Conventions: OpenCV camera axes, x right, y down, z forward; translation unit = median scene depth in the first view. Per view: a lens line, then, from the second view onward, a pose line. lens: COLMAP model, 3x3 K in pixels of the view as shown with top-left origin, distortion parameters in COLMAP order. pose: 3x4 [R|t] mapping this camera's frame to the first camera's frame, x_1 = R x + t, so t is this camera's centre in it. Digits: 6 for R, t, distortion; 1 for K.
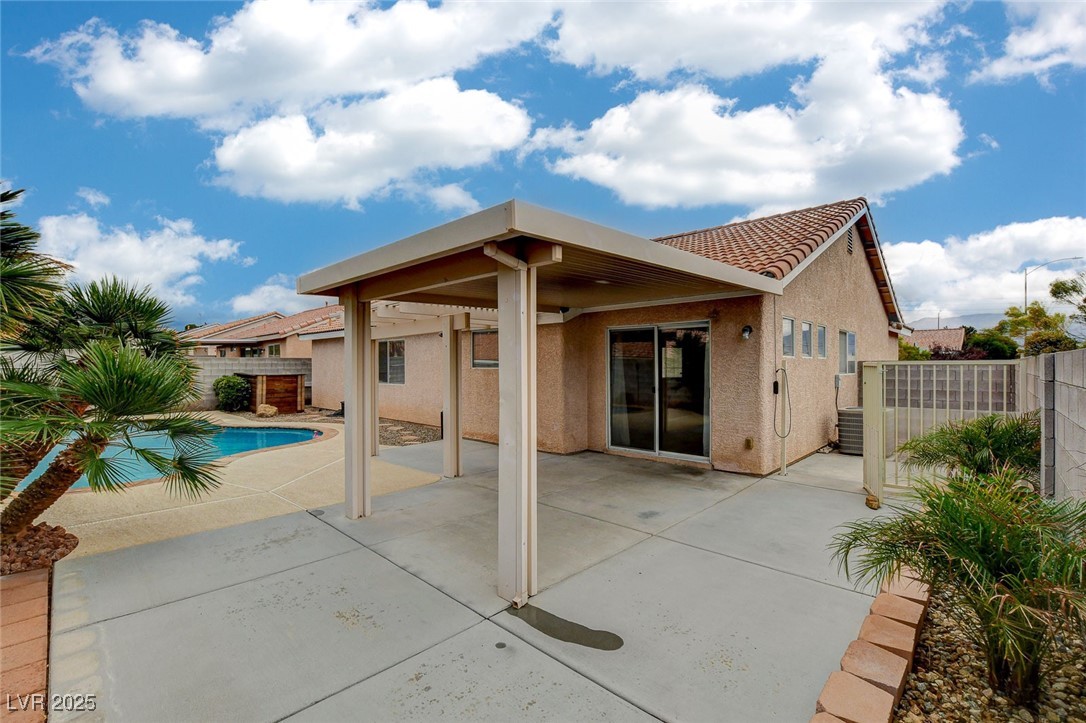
lens RADIAL K [[474.8, 0, 545.9], [0, 474.8, 361.1], [0, 0, 1]] dist [-0.020162, 0.001191]
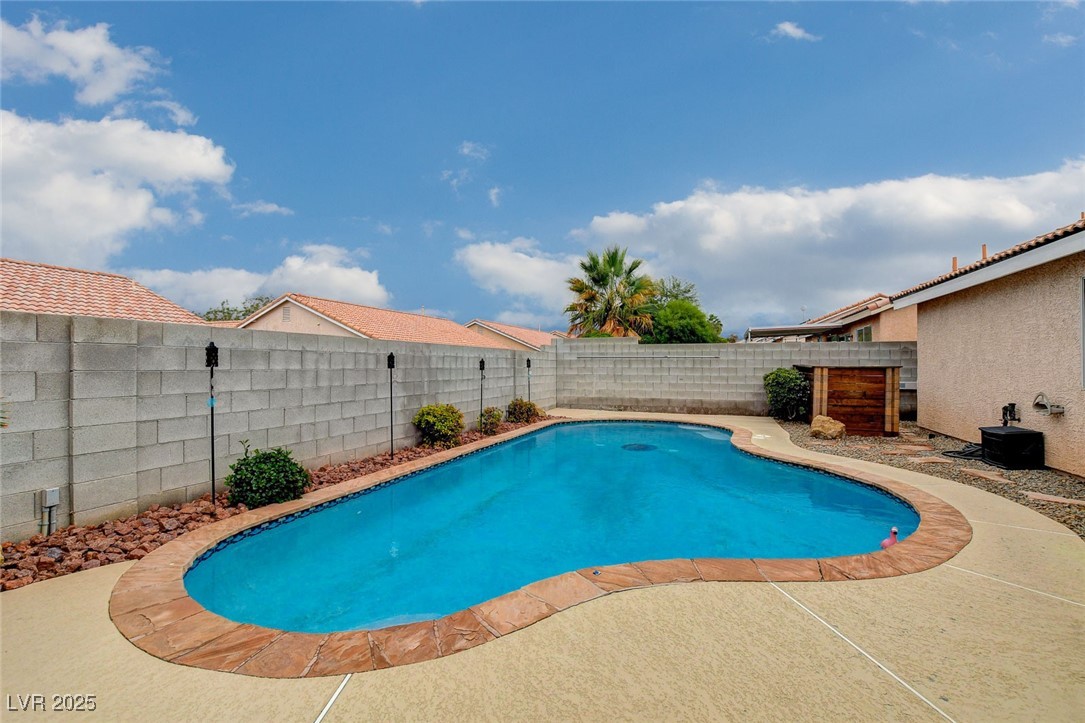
lens RADIAL K [[476.7, 0, 555.4], [0, 476.7, 360.8], [0, 0, 1]] dist [-0.022181, 0.001887]
pose [[0.410802, -0.002158, -0.911722, -0.159969], [0.001085, 0.999998, -0.001878, 0.019252], [0.911724, -0.000218, 0.410803, 0.371965]]
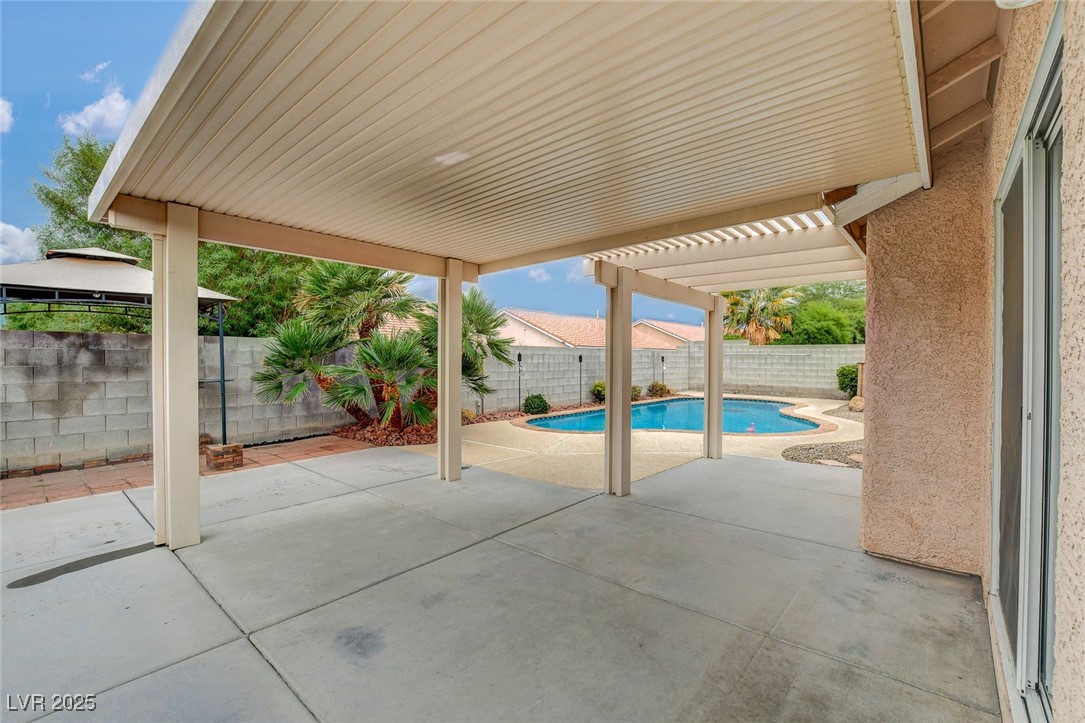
lens RADIAL K [[476.7, 0, 559.3], [0, 476.7, 362.4], [0, 0, 1]] dist [-0.022181, 0.001887]
pose [[0.070763, 0.015935, -0.997366, 0.189973], [-0.000746, 0.999873, 0.015922, 0.012919], [0.997493, -0.000383, 0.070766, 0.322319]]
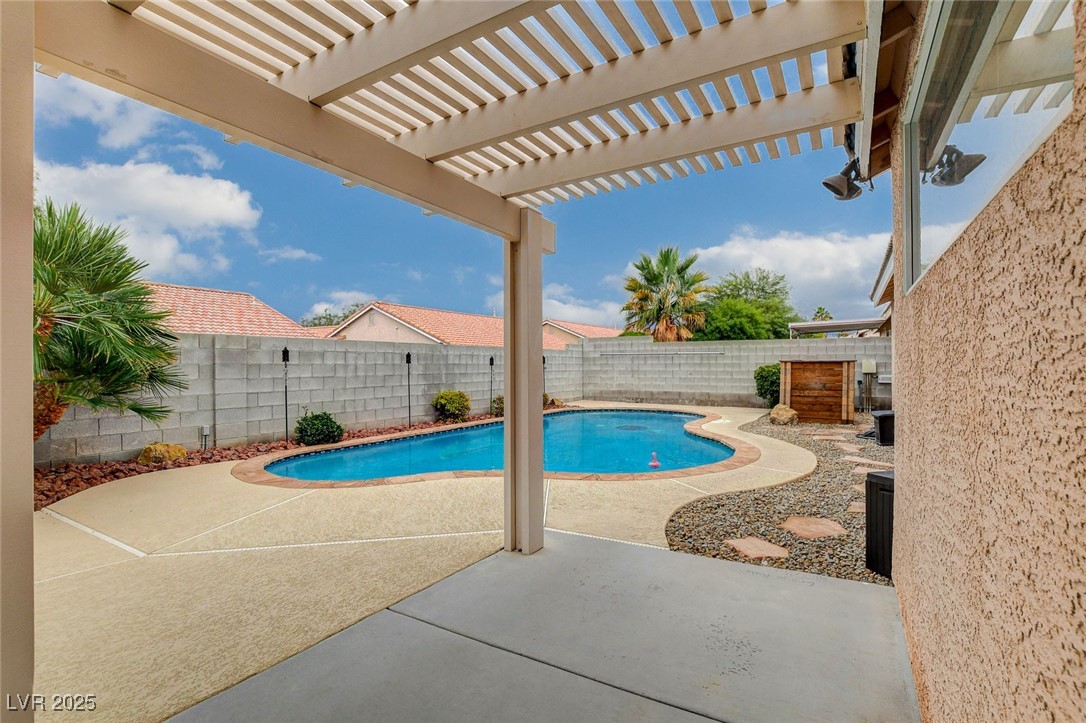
lens RADIAL K [[499.9, 0, 559.1], [0, 499.9, 361.3], [0, 0, 1]] dist [-0.022792, 0.000511]
pose [[0.231752, -0.000836, -0.972775, 0.013199], [0.007700, 0.999970, 0.000975, 0.022529], [0.972744, -0.007716, 0.231751, 0.438226]]
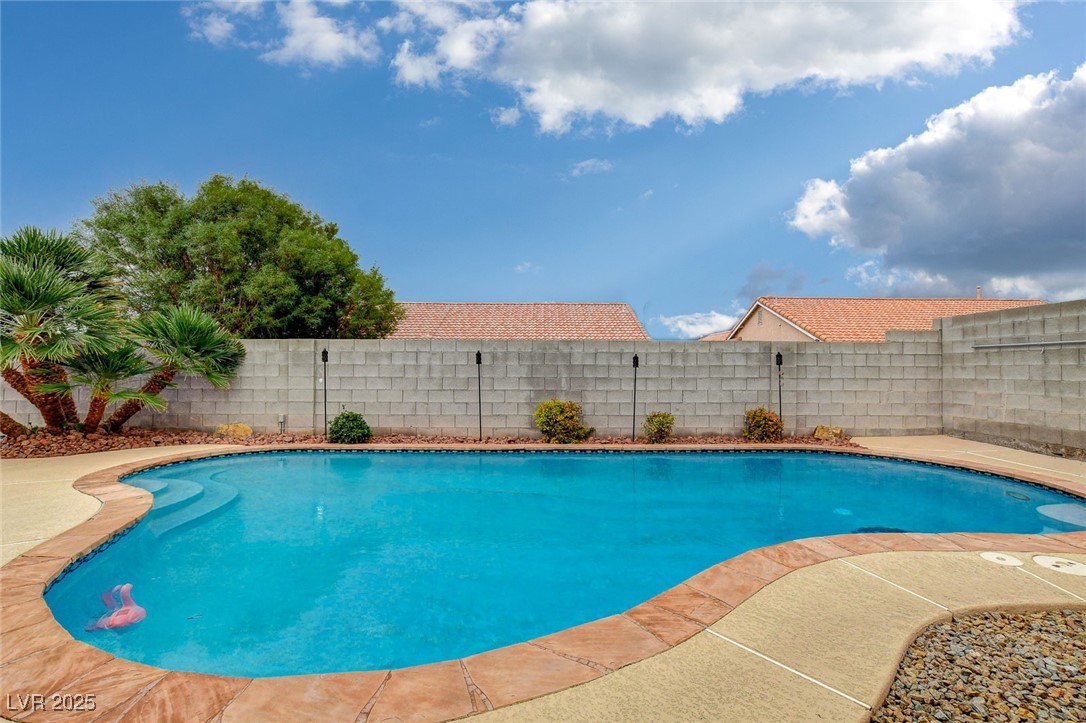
lens RADIAL K [[477.1, 0, 553.2], [0, 477.1, 366.3], [0, 0, 1]] dist [-0.022181, 0.001887]
pose [[-0.709980, -0.000230, -0.704222, -0.282384], [0.005349, 0.999969, -0.005719, 0.028853], [0.704202, -0.007827, -0.709957, 0.751240]]
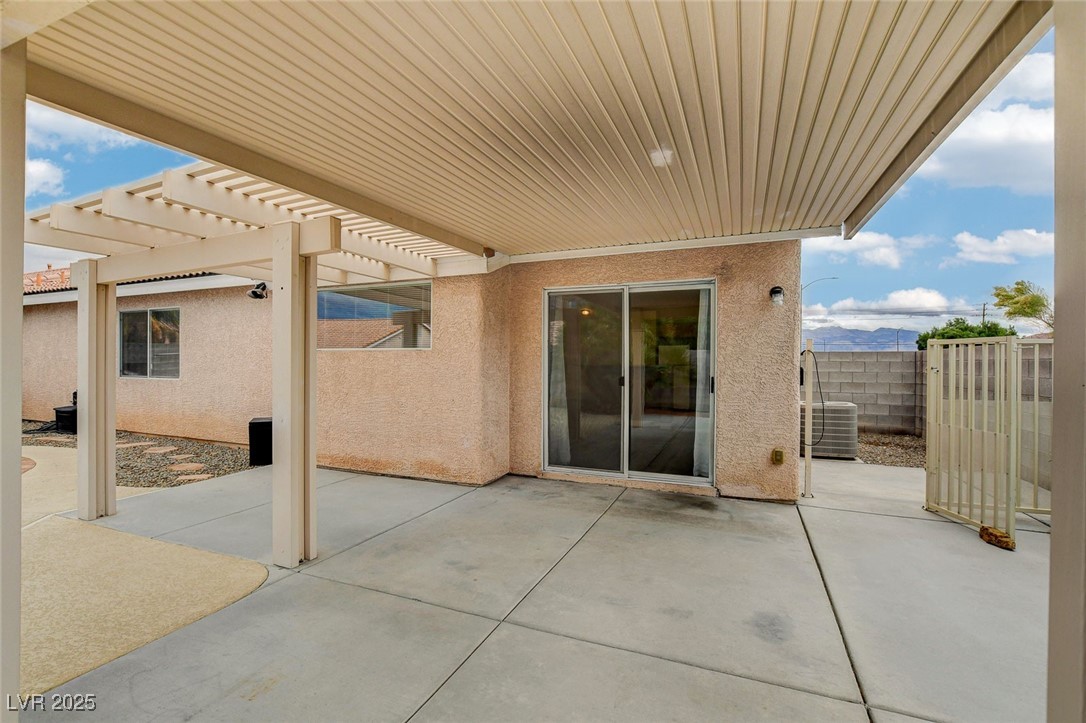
lens RADIAL K [[477.1, 0, 548.1], [0, 477.1, 361.7], [0, 0, 1]] dist [-0.022181, 0.001887]
pose [[0.931673, 0.010898, 0.363135, -0.049876], [-0.012536, 0.999919, 0.002155, 0.013884], [-0.363082, -0.006560, 0.931734, 0.173788]]
